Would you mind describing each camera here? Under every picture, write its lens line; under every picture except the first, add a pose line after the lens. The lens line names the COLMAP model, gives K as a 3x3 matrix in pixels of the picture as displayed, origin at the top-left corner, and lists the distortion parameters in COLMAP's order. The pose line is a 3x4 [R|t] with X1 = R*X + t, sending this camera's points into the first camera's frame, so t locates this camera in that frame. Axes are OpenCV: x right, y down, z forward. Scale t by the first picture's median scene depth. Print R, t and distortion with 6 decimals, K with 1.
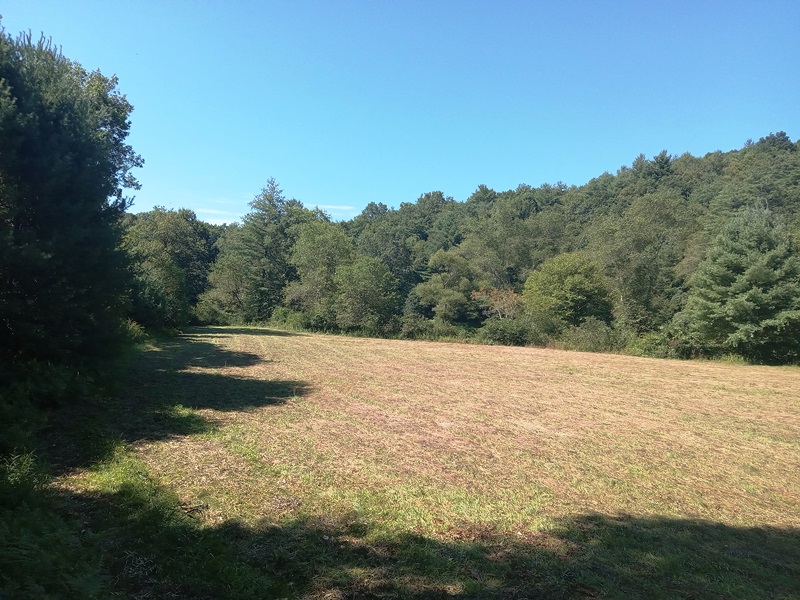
lens RADIAL K [[576.7, 0, 404.2], [0, 576.7, 299.8], [0, 0, 1]] dist [-0.009101, -0.000108]
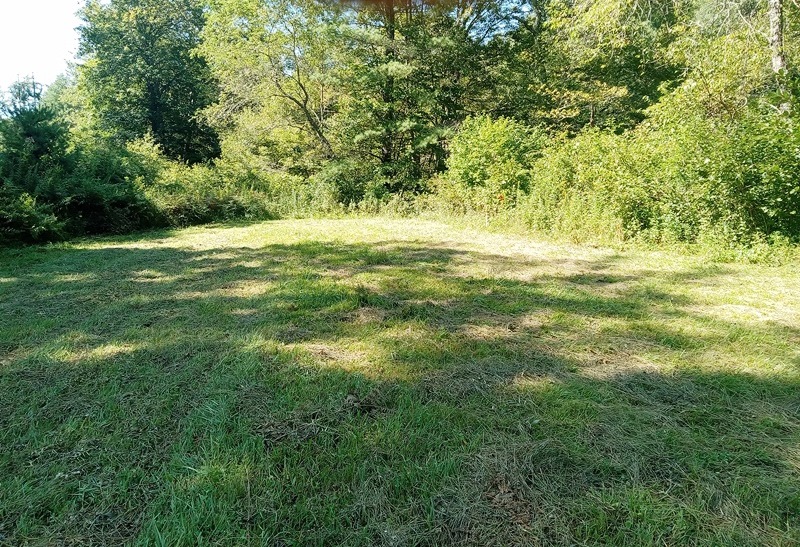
lens RADIAL K [[587.4, 0, 399.4], [0, 587.4, 272.4], [0, 0, 1]] dist [-0.000143, 0.000196]
pose [[0.973087, -0.049241, -0.225115, -0.220685], [0.089896, 0.980618, 0.174089, 0.029664], [0.212180, -0.189640, 0.958653, 0.861564]]
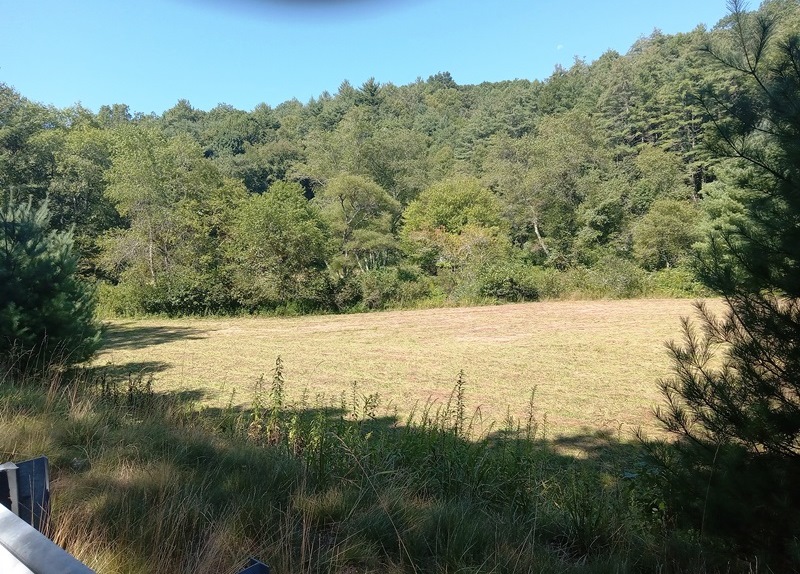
lens RADIAL K [[567.0, 0, 400.0], [0, 567.0, 284.7], [0, 0, 1]] dist [0.005150, 0.001680]
pose [[0.813070, -0.109735, 0.571730, -0.288421], [0.056216, 0.992284, 0.110508, -0.025932], [-0.579445, -0.057710, 0.812966, 0.398790]]
